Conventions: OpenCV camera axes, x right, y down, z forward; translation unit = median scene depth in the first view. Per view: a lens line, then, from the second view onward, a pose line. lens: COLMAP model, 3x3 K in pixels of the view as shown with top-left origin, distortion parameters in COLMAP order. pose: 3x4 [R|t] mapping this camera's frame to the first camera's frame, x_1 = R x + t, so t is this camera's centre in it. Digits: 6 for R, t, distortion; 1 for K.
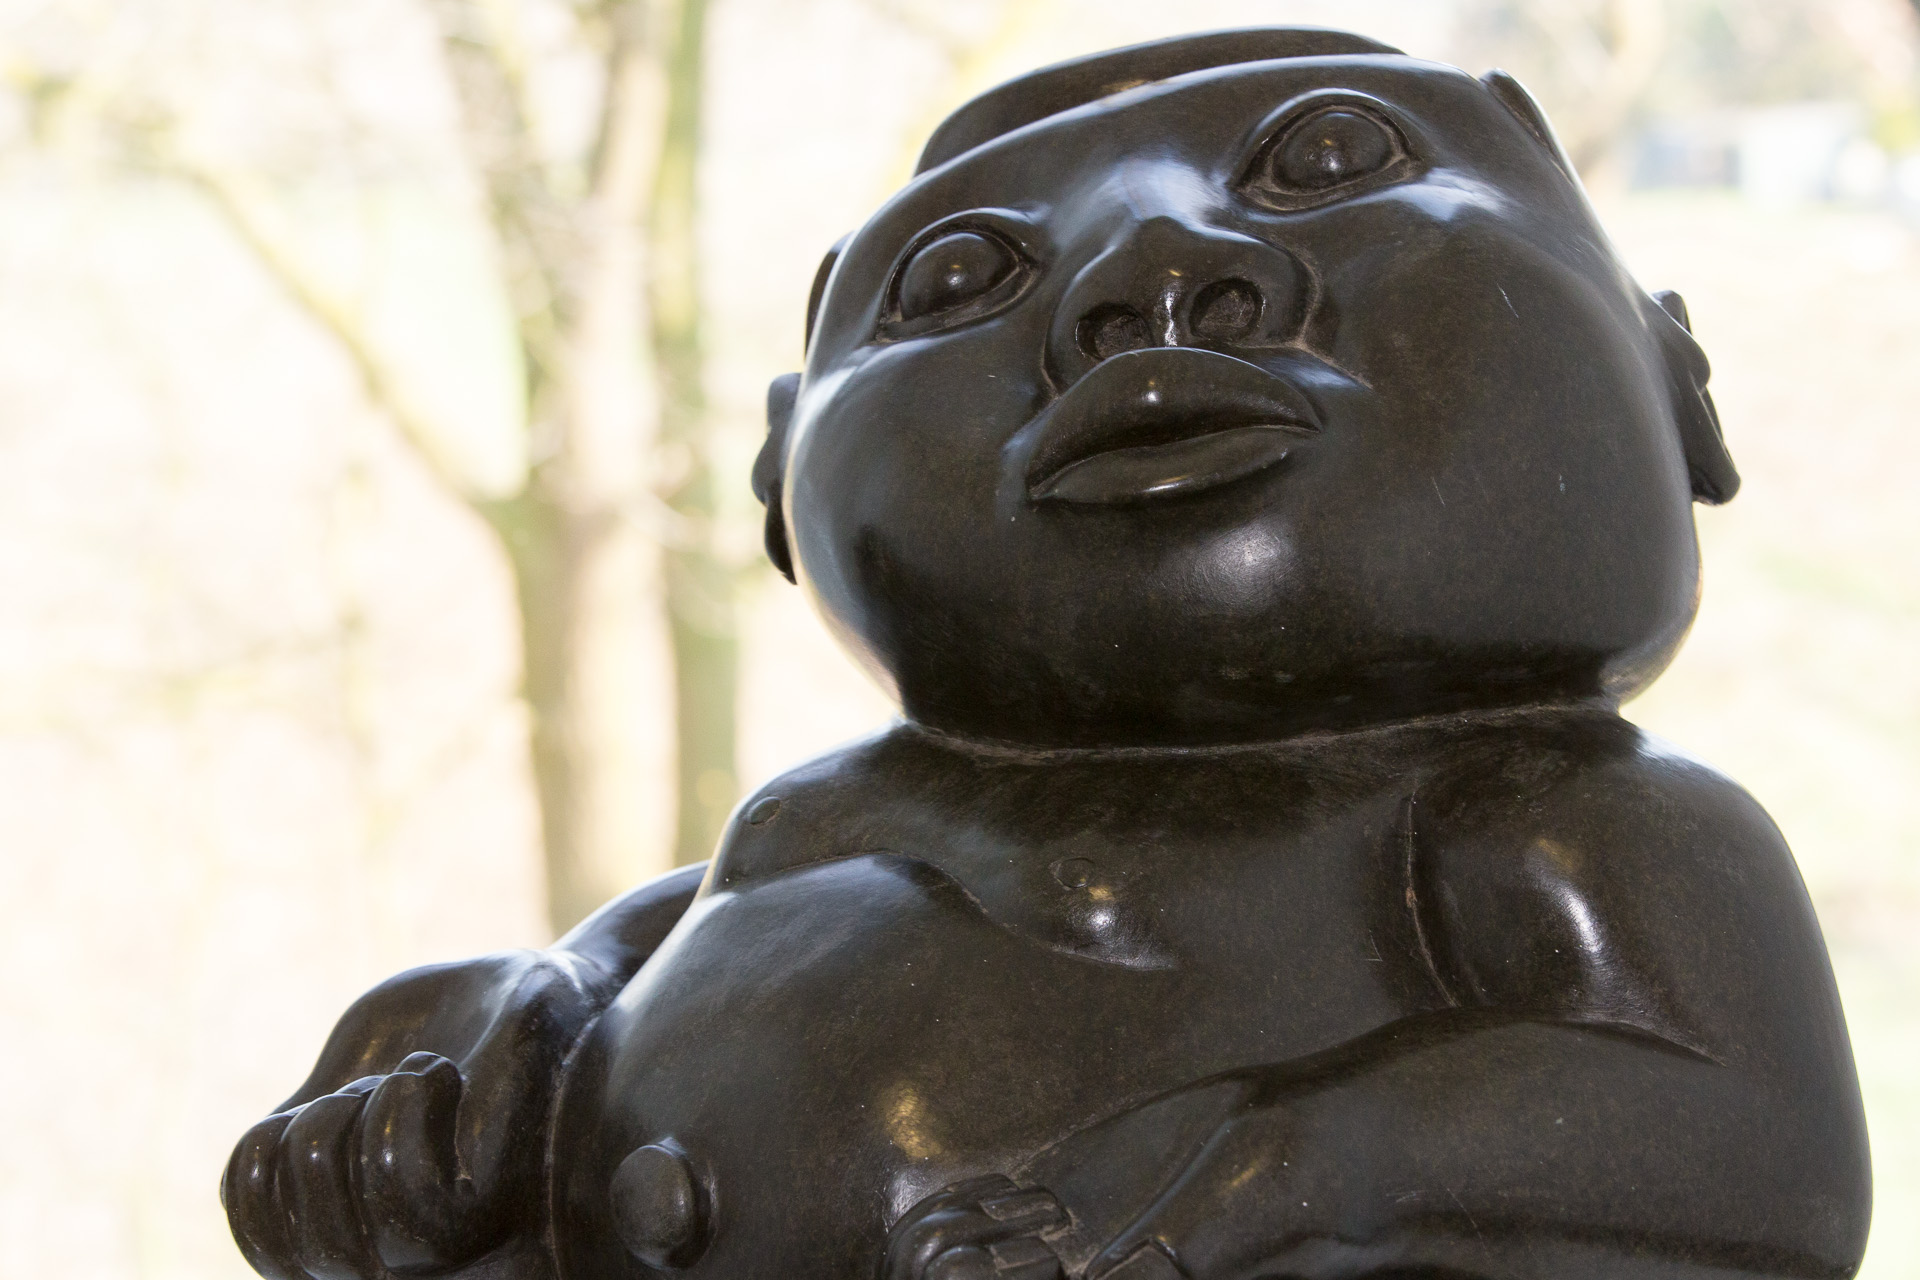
lens RADIAL K [[6651.7, 0, 960.0], [0, 6651.7, 640.0], [0, 0, 1]] dist [-0.115767, -0.084653]
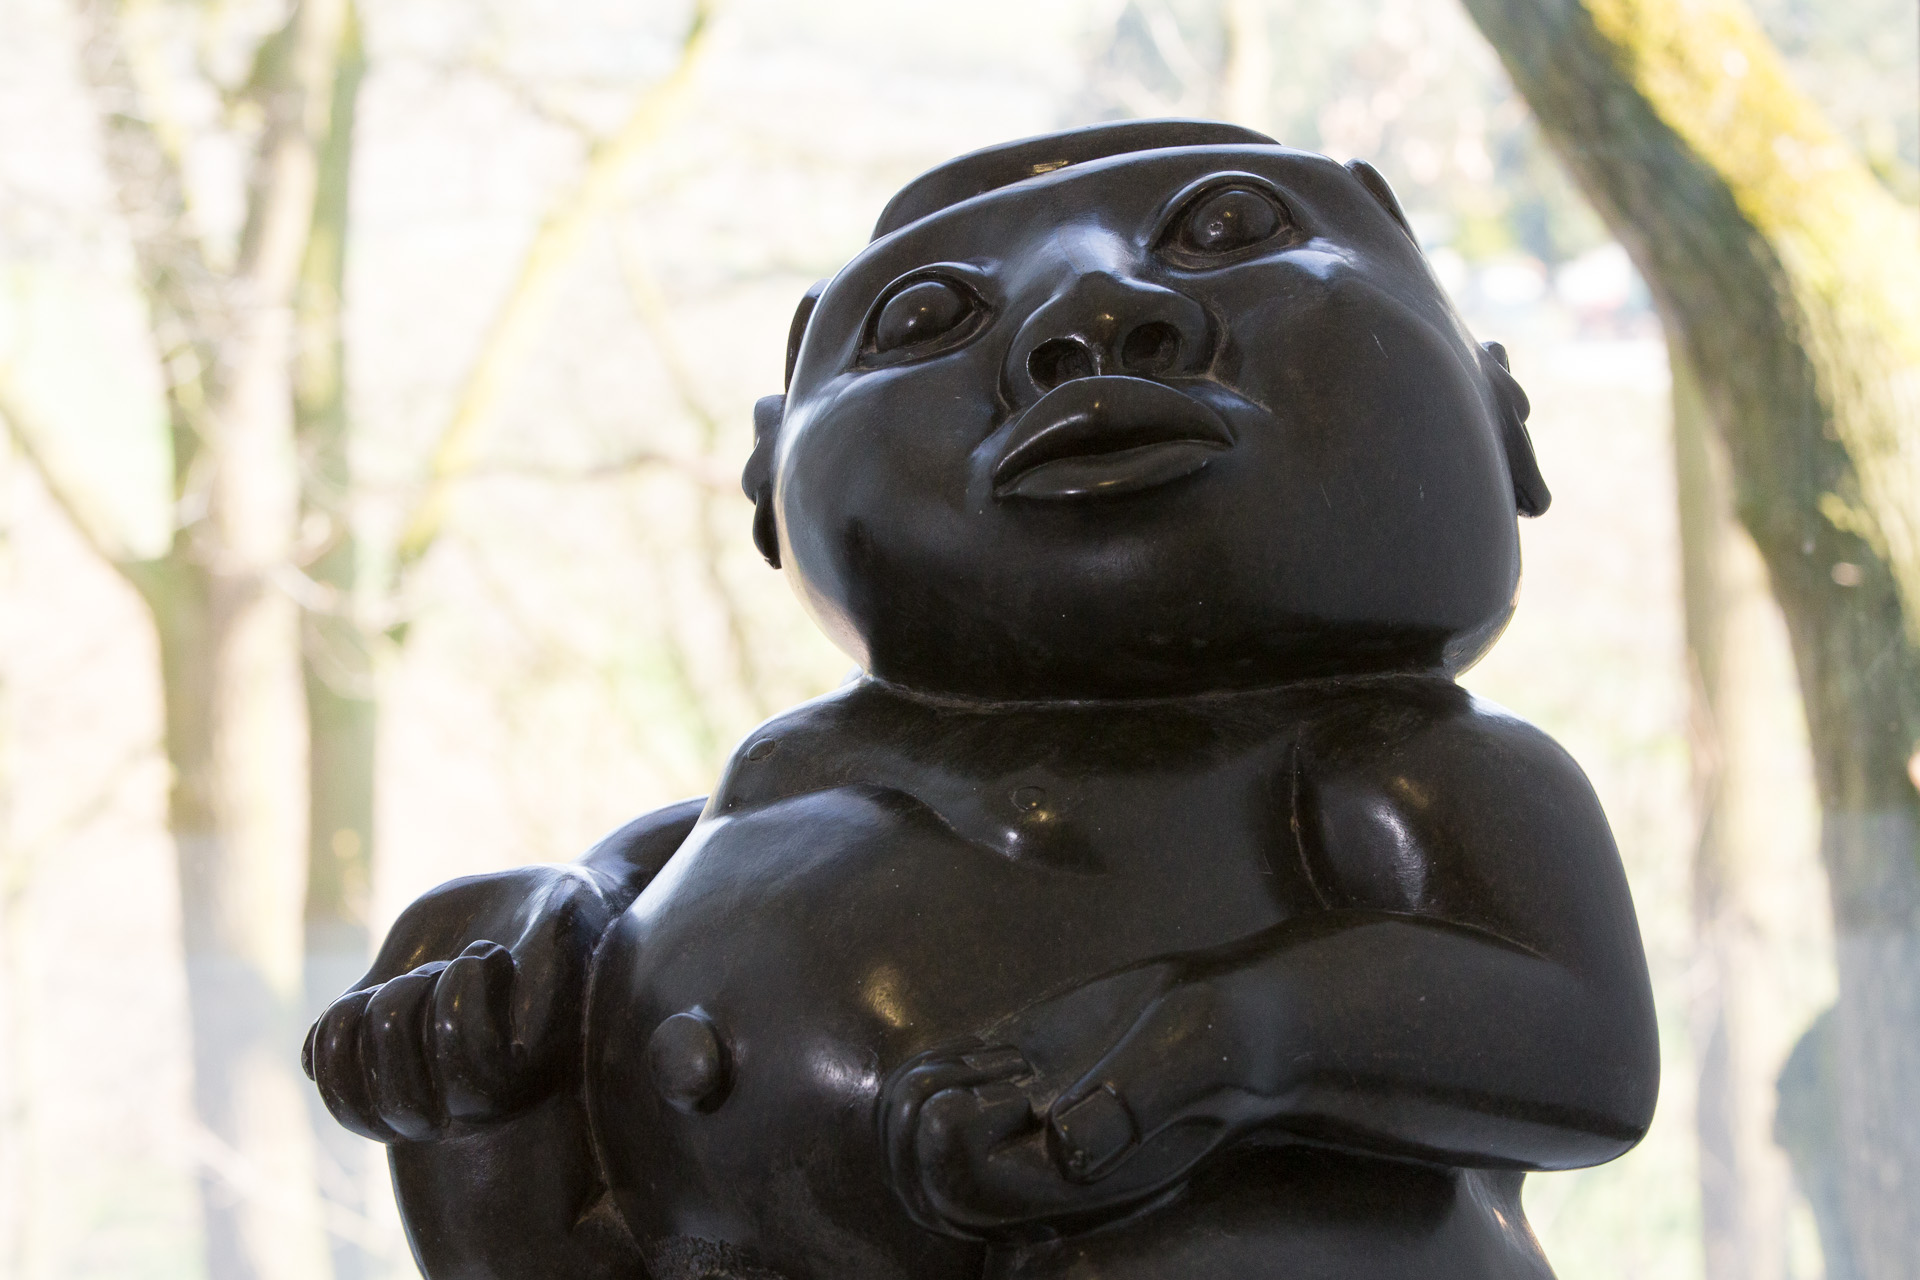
lens RADIAL K [[6651.7, 0, 960.0], [0, 6651.7, 640.0], [0, 0, 1]] dist [-0.115767, -0.084653]
pose [[0.997379, 0.017857, 0.070123, -0.080165], [-0.016826, 0.999742, -0.015266, 0.023897], [-0.070378, 0.014046, 0.997422, -0.227373]]
